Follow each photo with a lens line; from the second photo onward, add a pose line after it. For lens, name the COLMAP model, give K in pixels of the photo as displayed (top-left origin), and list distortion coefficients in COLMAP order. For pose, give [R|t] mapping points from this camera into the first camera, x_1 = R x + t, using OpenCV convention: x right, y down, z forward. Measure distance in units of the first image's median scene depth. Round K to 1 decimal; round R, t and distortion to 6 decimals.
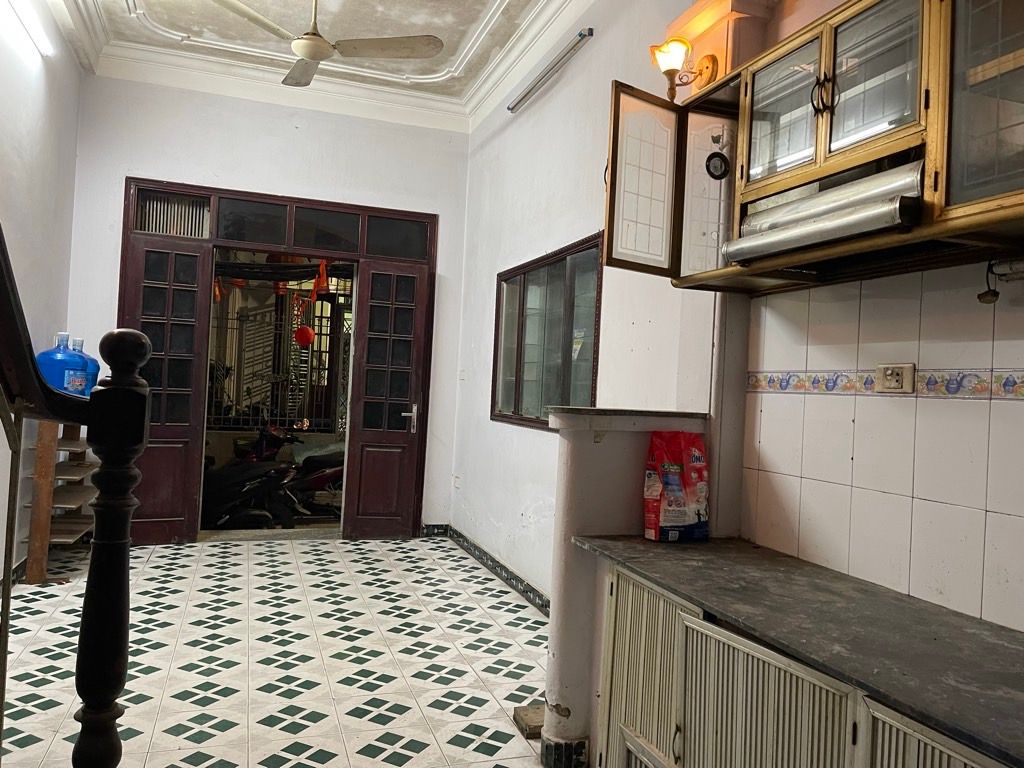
lens RADIAL K [[771.6, 0, 511.7], [0, 771.6, 376.1], [0, 0, 1]] dist [0.062044, -0.088602]
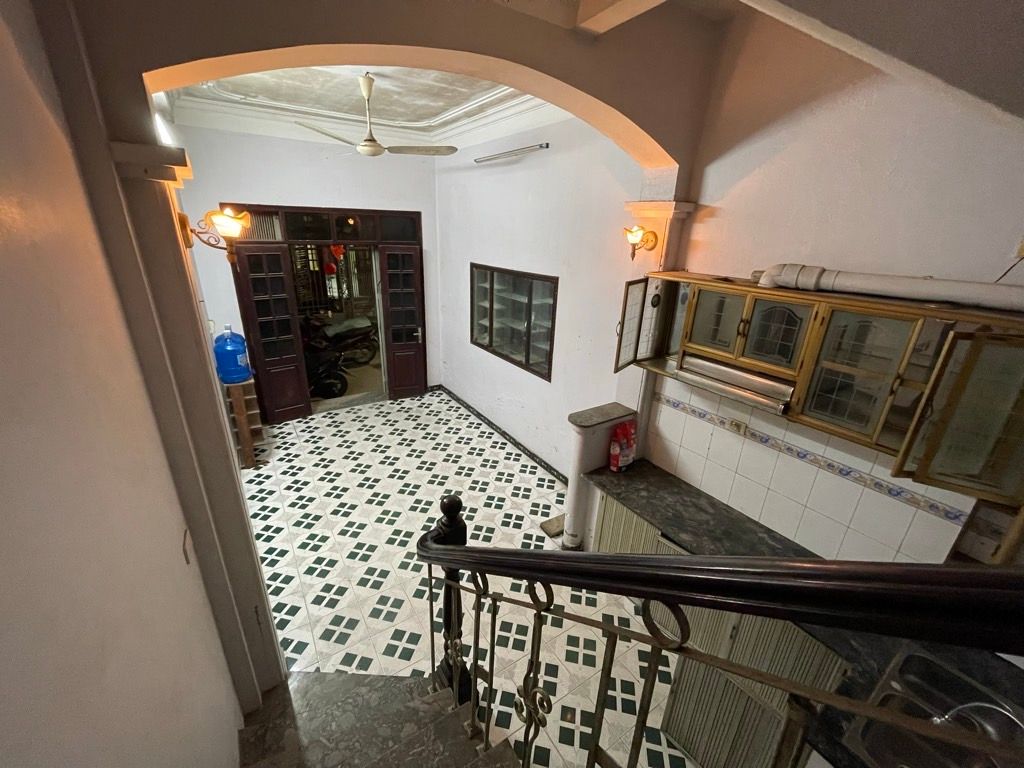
lens RADIAL K [[414.2, 0, 507.7], [0, 414.2, 386.6], [0, 0, 1]] dist [-0.000526, 0.000005]
pose [[0.969434, -0.104727, 0.221879, -0.340613], [0.012219, 0.923811, 0.382654, -0.450511], [-0.245048, -0.368246, 0.896853, 0.055787]]
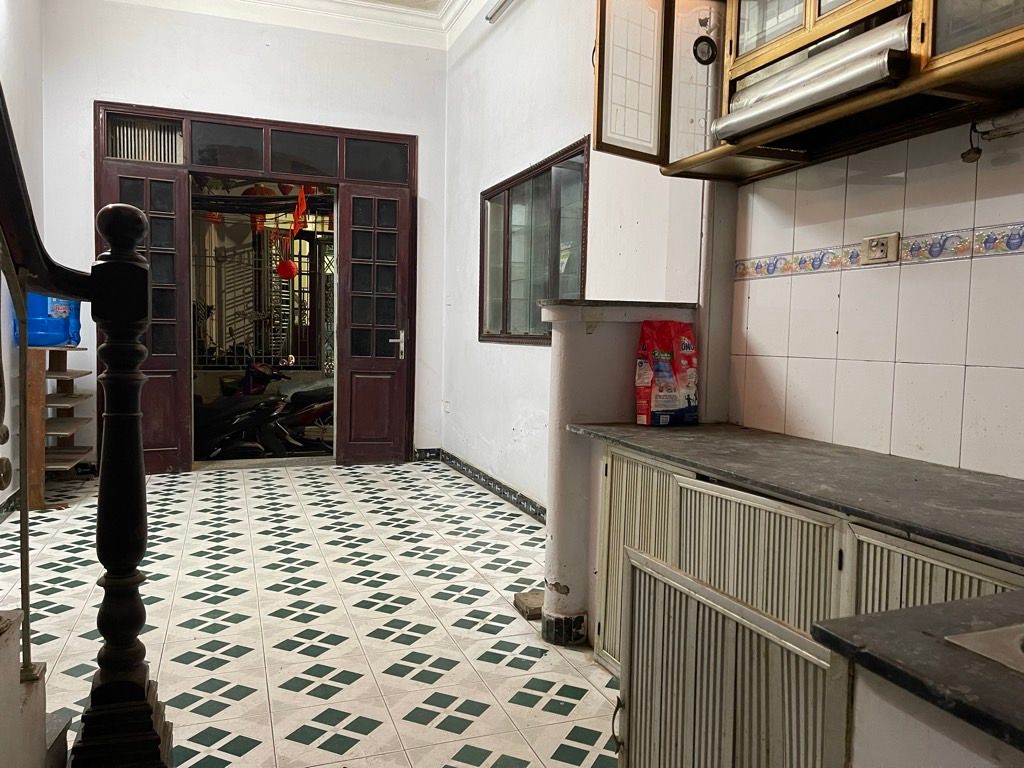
lens RADIAL K [[771.6, 0, 515.1], [0, 771.6, 386.1], [0, 0, 1]] dist [0.062044, -0.088602]
pose [[0.999209, -0.030903, 0.025020, -0.013977], [0.028691, 0.996019, 0.084401, 0.061089], [-0.027529, -0.083617, 0.996118, -0.017396]]
